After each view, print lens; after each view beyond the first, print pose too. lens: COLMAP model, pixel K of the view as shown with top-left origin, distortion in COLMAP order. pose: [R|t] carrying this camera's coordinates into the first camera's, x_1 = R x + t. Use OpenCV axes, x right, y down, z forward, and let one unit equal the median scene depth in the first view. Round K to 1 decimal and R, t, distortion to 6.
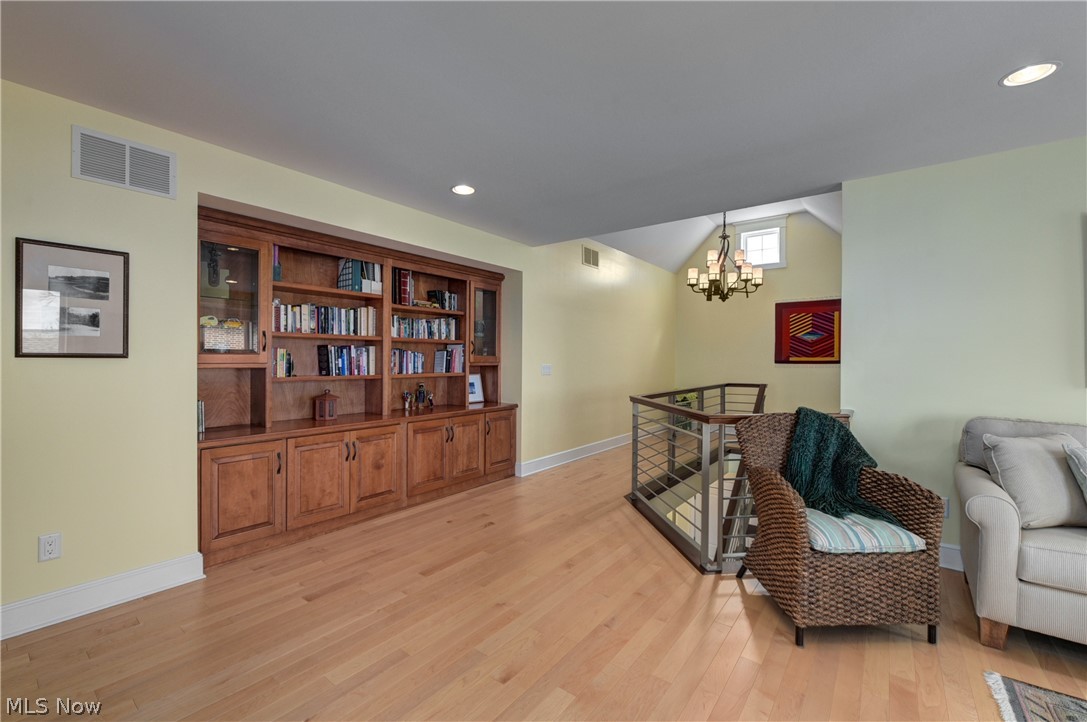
lens RADIAL K [[454.8, 0, 542.4], [0, 454.8, 361.2], [0, 0, 1]] dist [0.001314, 0.000038]
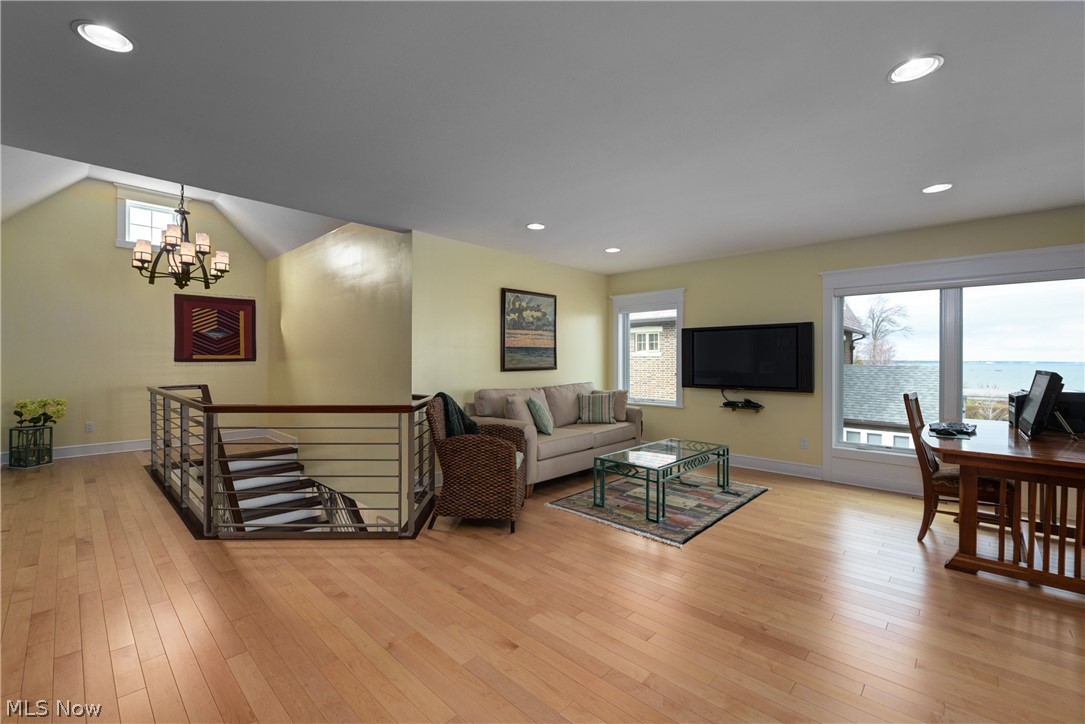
lens RADIAL K [[453.9, 0, 536.0], [0, 453.9, 364.0], [0, 0, 1]] dist [0.001314, 0.000038]
pose [[0.114167, -0.014149, 0.993361, -0.344939], [-0.000366, 0.999898, 0.014284, -0.004097], [-0.993462, -0.001995, 0.114150, 0.239148]]
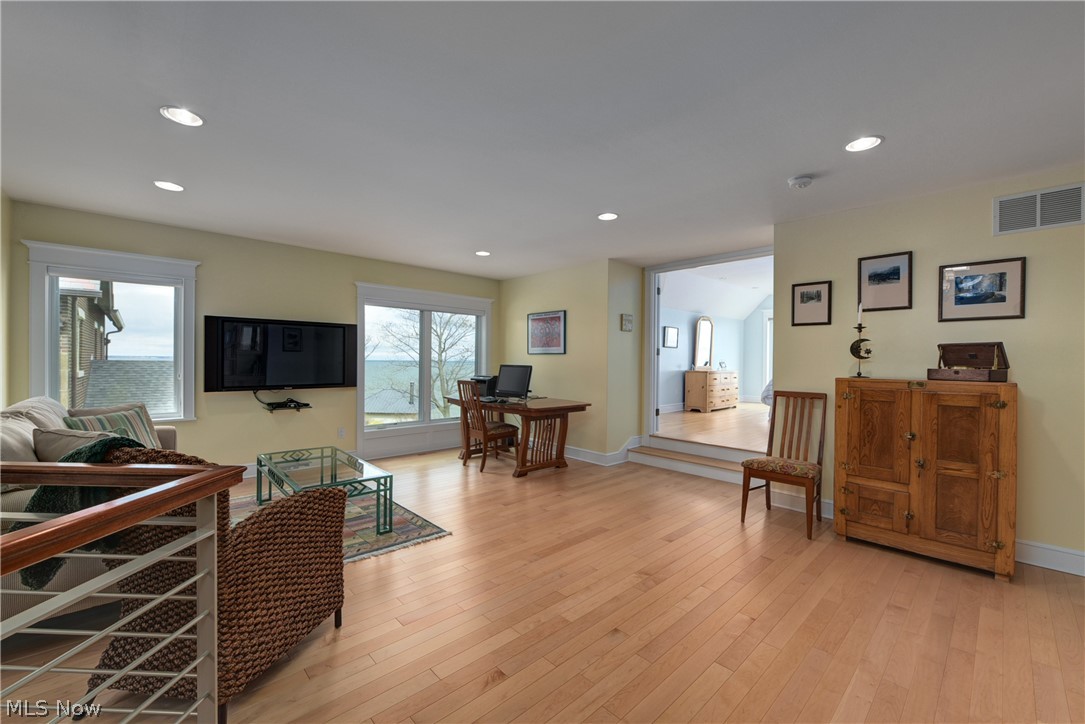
lens RADIAL K [[438.1, 0, 538.0], [0, 438.1, 360.5], [0, 0, 1]] dist [-0.008478, -0.000359]
pose [[-0.984873, -0.015163, 0.172610, -0.019587], [-0.014751, 0.999884, 0.003669, -0.003185], [-0.172646, 0.001067, -0.984983, 0.632136]]
